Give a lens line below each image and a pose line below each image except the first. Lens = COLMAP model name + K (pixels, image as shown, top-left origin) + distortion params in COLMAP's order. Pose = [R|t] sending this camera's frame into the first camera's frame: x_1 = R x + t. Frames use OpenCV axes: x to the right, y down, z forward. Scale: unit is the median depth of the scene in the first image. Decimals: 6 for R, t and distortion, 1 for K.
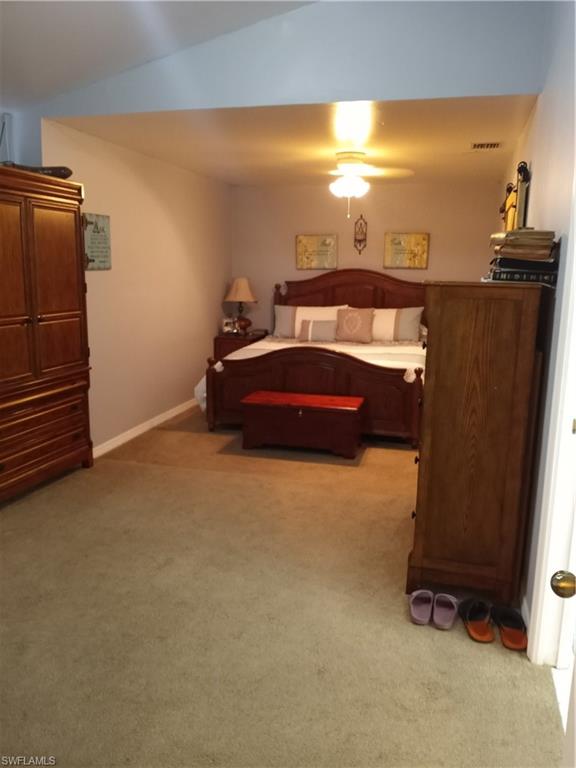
lens RADIAL K [[612.7, 0, 288.0], [0, 612.7, 384.0], [0, 0, 1]] dist [0.059799, -0.226051]
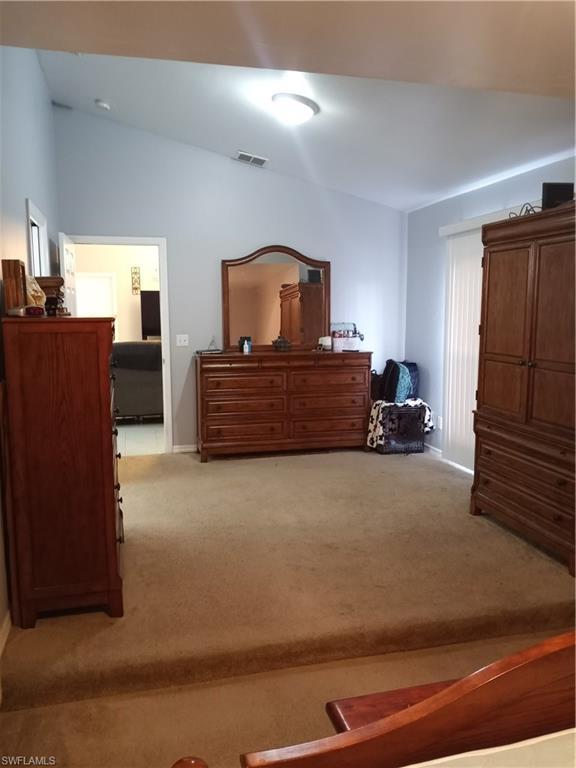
lens RADIAL K [[612.7, 0, 288.0], [0, 612.7, 384.0], [0, 0, 1]] dist [0.059799, -0.226051]
pose [[-0.859838, 0.055665, -0.507524, 0.350568], [-0.107142, 0.952234, 0.285958, -0.277118], [0.499199, 0.300254, -0.812802, 1.503216]]
